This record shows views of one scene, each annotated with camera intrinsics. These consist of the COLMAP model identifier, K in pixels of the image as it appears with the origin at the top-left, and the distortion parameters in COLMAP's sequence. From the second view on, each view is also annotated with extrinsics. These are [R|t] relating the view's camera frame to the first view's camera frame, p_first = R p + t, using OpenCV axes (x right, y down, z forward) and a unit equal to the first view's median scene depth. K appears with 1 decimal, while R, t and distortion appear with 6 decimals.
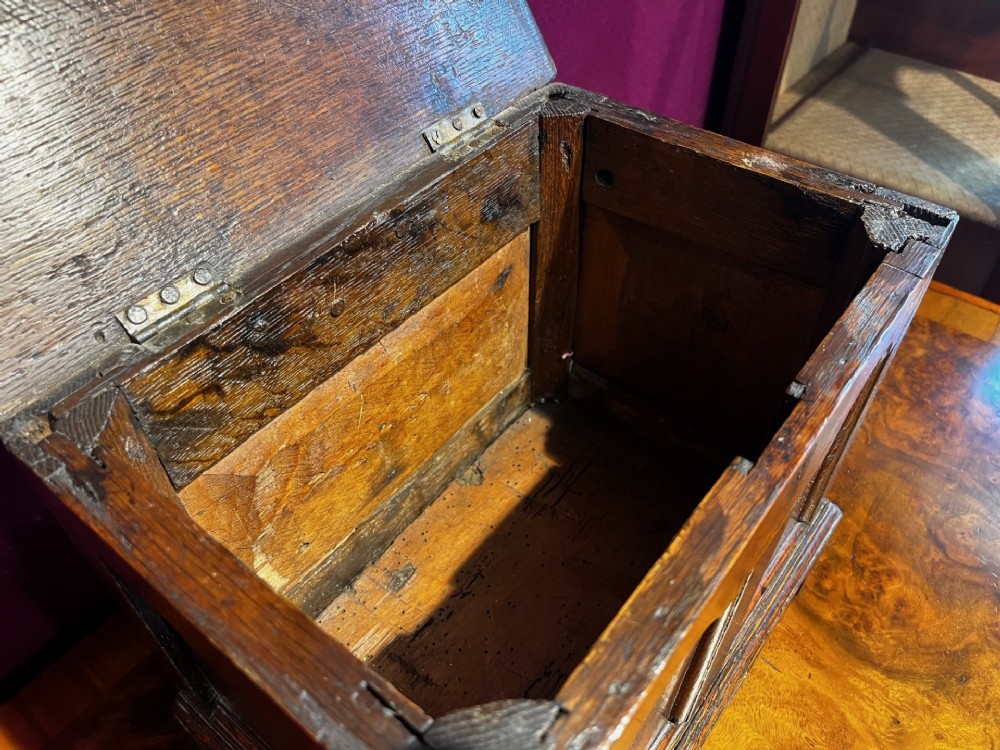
lens RADIAL K [[772.8, 0, 500.4], [0, 772.8, 379.2], [0, 0, 1]] dist [0.025093, -0.074438]
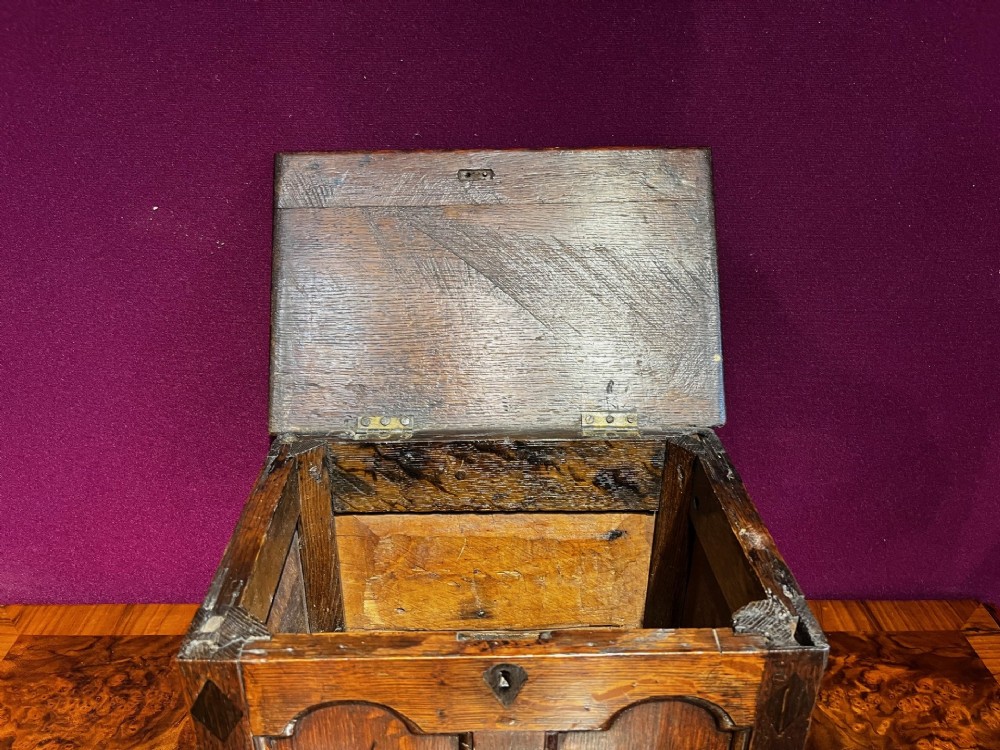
lens RADIAL K [[772.8, 0, 506.0], [0, 772.8, 381.6], [0, 0, 1]] dist [0.025093, -0.074438]
pose [[0.647232, 0.367342, -0.667945, 0.917937], [-0.561261, 0.822568, -0.091477, -0.165603], [0.515827, 0.434098, 0.738567, -0.270297]]
